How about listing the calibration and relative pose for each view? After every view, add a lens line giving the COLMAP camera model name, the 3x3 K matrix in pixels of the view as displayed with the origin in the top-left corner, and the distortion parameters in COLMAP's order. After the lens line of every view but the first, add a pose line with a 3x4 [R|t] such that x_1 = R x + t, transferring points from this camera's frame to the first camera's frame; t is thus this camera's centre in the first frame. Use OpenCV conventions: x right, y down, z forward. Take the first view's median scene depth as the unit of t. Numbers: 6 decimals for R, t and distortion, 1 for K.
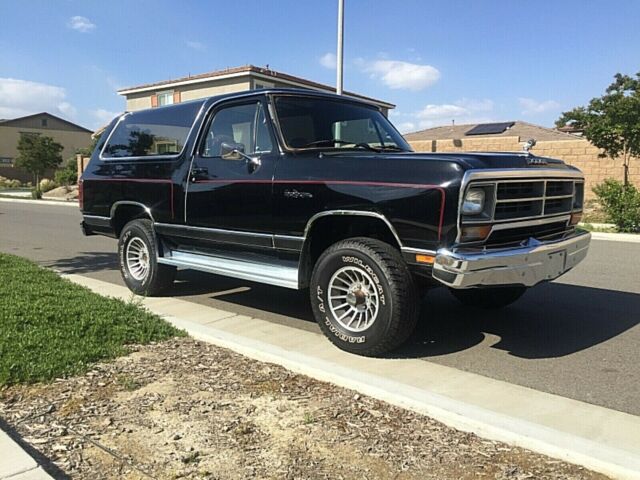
lens RADIAL K [[542.7, 0, 318.9], [0, 542.7, 239.6], [0, 0, 1]] dist [0.081831, -0.099870]
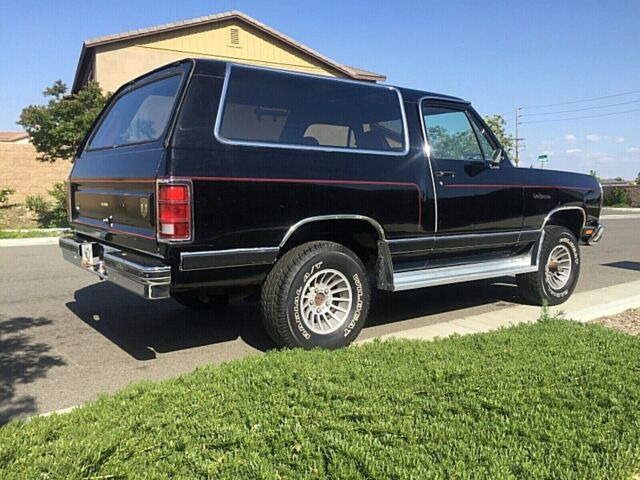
lens RADIAL K [[542.7, 0, 318.7], [0, 542.7, 248.4], [0, 0, 1]] dist [0.081831, -0.099870]
pose [[0.172369, -0.103833, 0.979545, -1.436876], [0.098305, 0.991278, 0.087778, -0.129416], [-0.980115, 0.081164, 0.181073, 1.315492]]
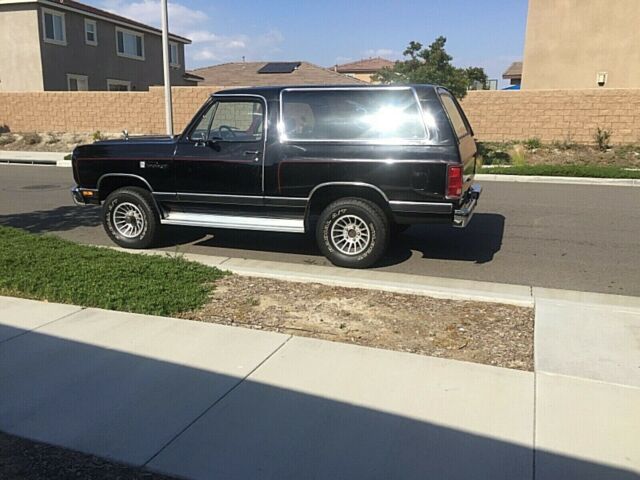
lens RADIAL K [[542.7, 0, 317.5], [0, 542.7, 238.0], [0, 0, 1]] dist [0.081831, -0.099870]
pose [[0.923568, -0.085677, 0.373741, -0.570005], [0.040766, 0.991132, 0.126470, -0.092412], [-0.381262, -0.101568, 0.918871, -0.406987]]
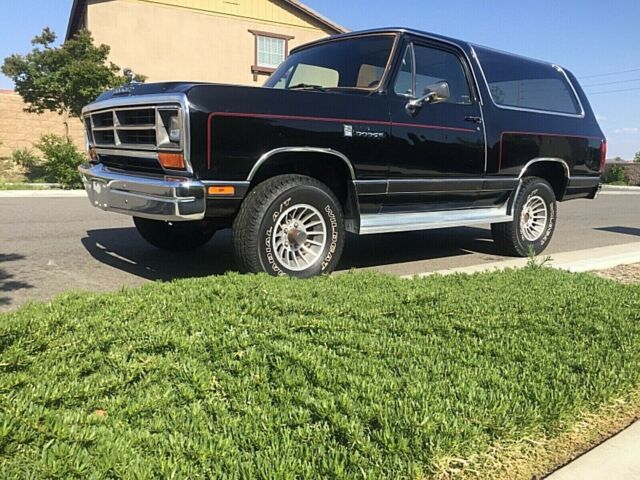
lens RADIAL K [[542.7, 0, 317.4], [0, 542.7, 242.8], [0, 0, 1]] dist [0.081831, -0.099870]
pose [[0.170230, -0.139904, 0.975422, -1.384493], [0.067794, 0.989187, 0.130047, -0.059504], [-0.983070, 0.043989, 0.177874, 1.298216]]
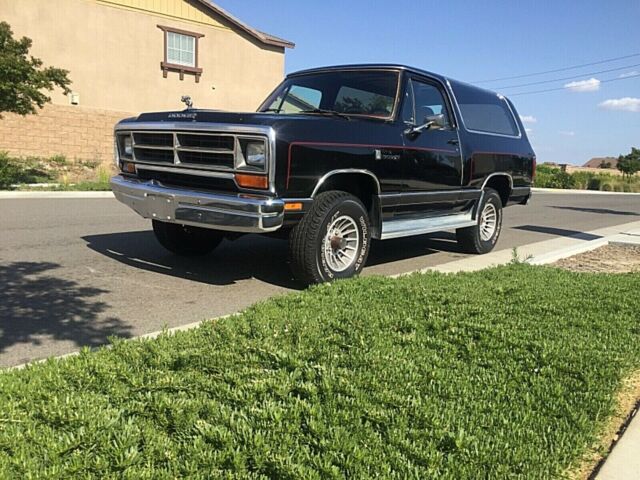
lens RADIAL K [[542.7, 0, 316.9], [0, 542.7, 244.7], [0, 0, 1]] dist [0.081831, -0.099870]
pose [[-0.029417, -0.151524, 0.988016, -1.582091], [0.055858, 0.986650, 0.152978, -0.121424], [-0.998005, 0.059689, -0.020560, 1.570924]]
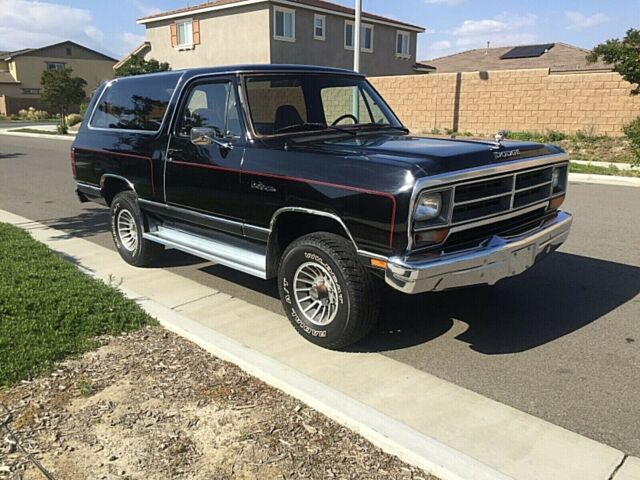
lens RADIAL K [[542.7, 0, 318.8], [0, 542.7, 238.5], [0, 0, 1]] dist [0.081831, -0.099870]
pose [[0.998428, 0.002595, -0.055997, 0.120614], [0.004759, 0.991398, 0.130799, -0.121242], [0.055855, -0.130860, 0.989826, 0.011981]]
